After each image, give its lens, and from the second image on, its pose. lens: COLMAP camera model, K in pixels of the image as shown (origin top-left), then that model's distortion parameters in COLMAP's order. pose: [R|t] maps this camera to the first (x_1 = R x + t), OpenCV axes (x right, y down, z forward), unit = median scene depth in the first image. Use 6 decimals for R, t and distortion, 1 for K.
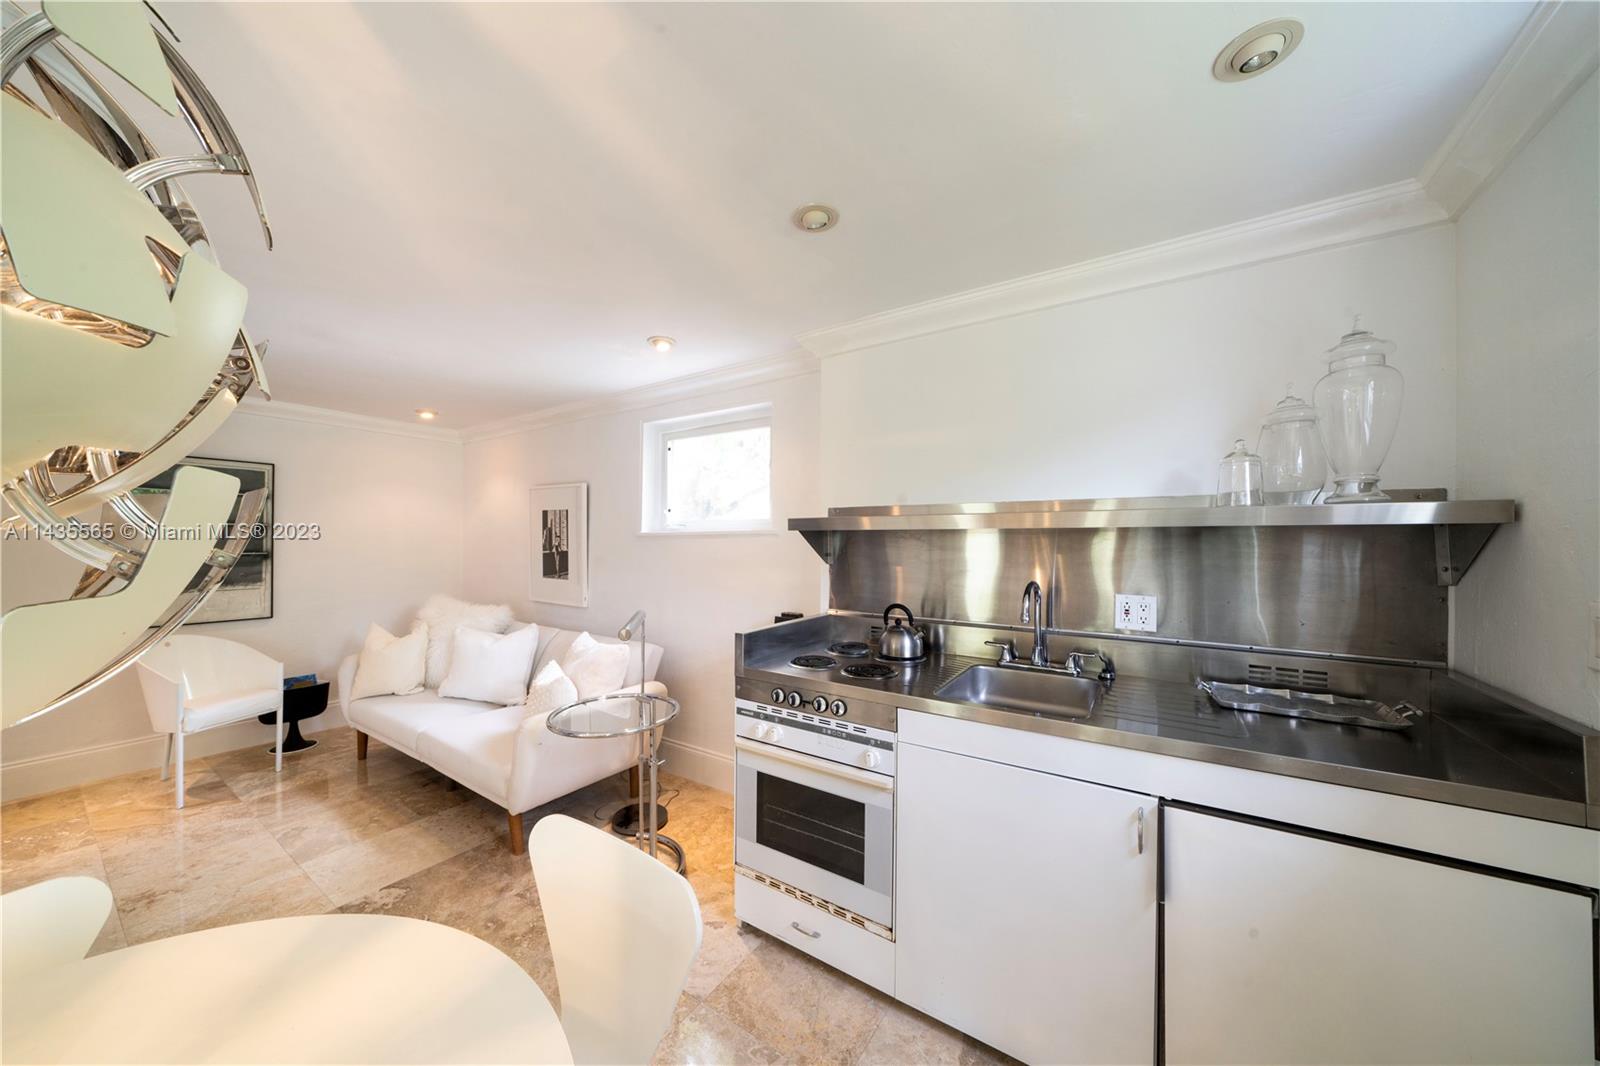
lens RADIAL K [[542.9, 0, 792.8], [0, 542.9, 539.2], [0, 0, 1]] dist [-0.000494, -0.001045]
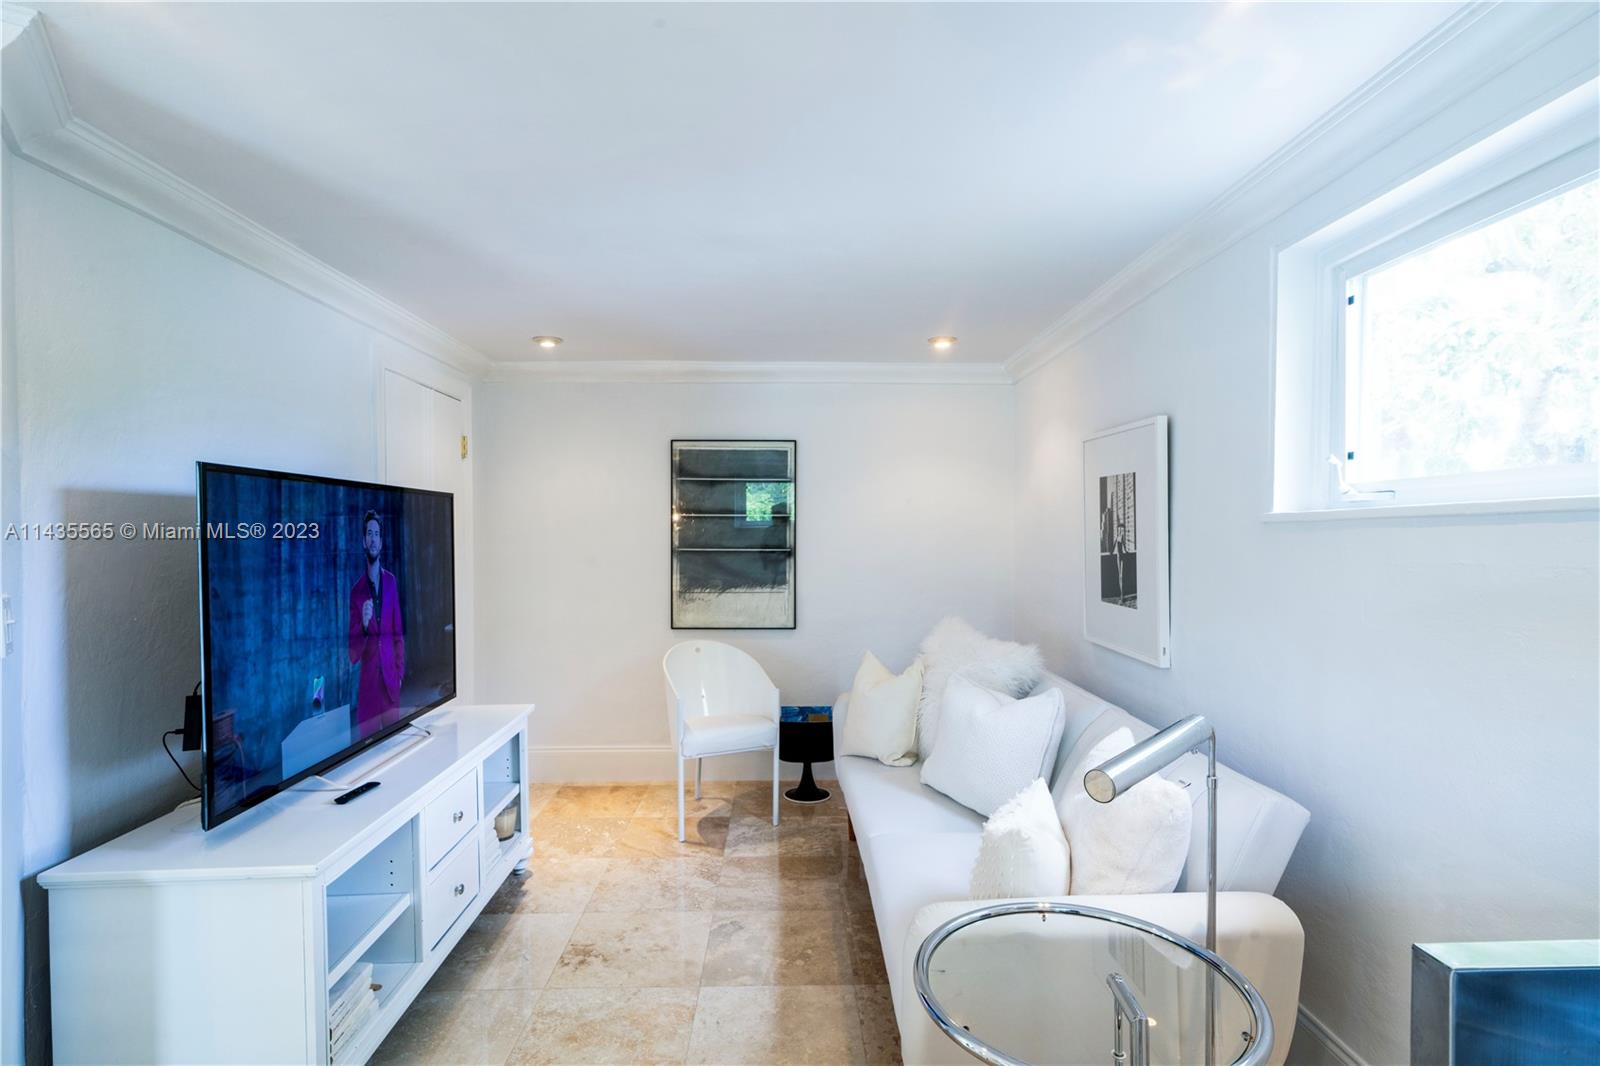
lens RADIAL K [[782.4, 0, 800.0], [0, 782.4, 533.0], [0, 0, 1]] dist [0.000103, -0.000194]
pose [[0.576062, -0.003674, -0.817398, 0.008272], [0.005608, 0.999984, -0.000543, 0.001655], [0.817387, -0.004271, 0.576074, 0.371739]]
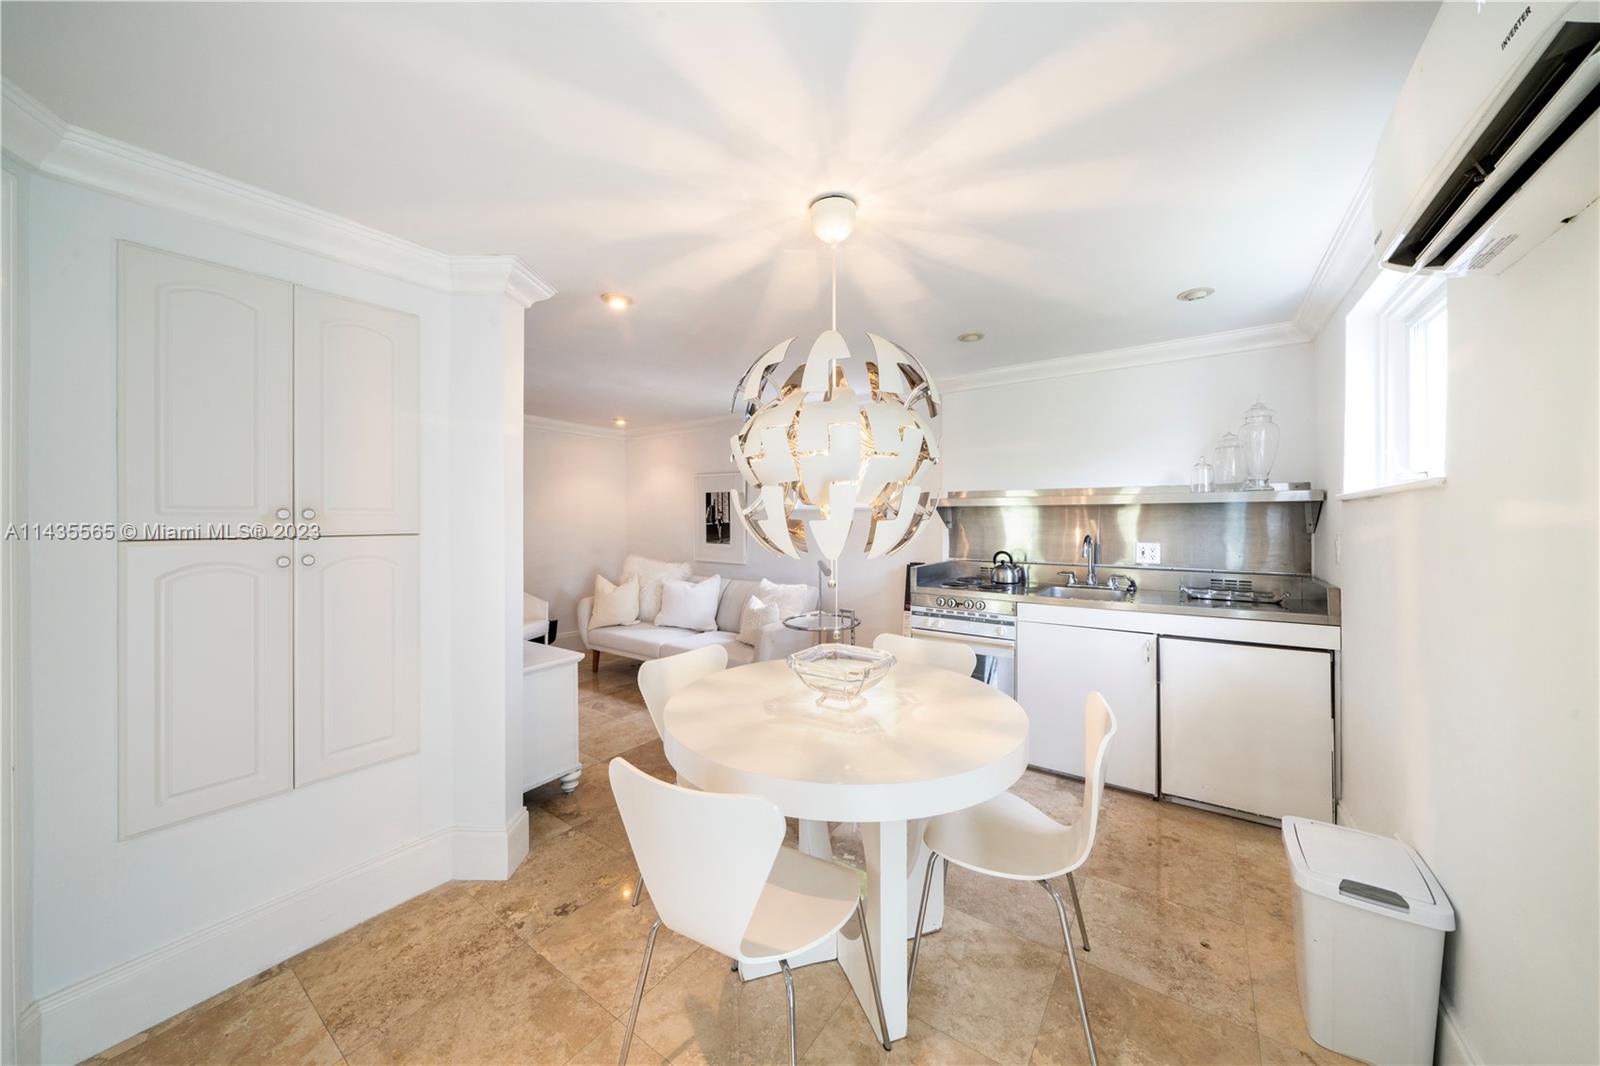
lens RADIAL K [[556.5, 0, 801.7], [0, 556.5, 515.7], [0, 0, 1]] dist [-0.000859, -0.000132]
pose [[0.999934, -0.005462, -0.010124, -0.260848], [0.005449, 0.999984, -0.001288, 0.007814], [0.010131, 0.001232, 0.999948, -0.450968]]
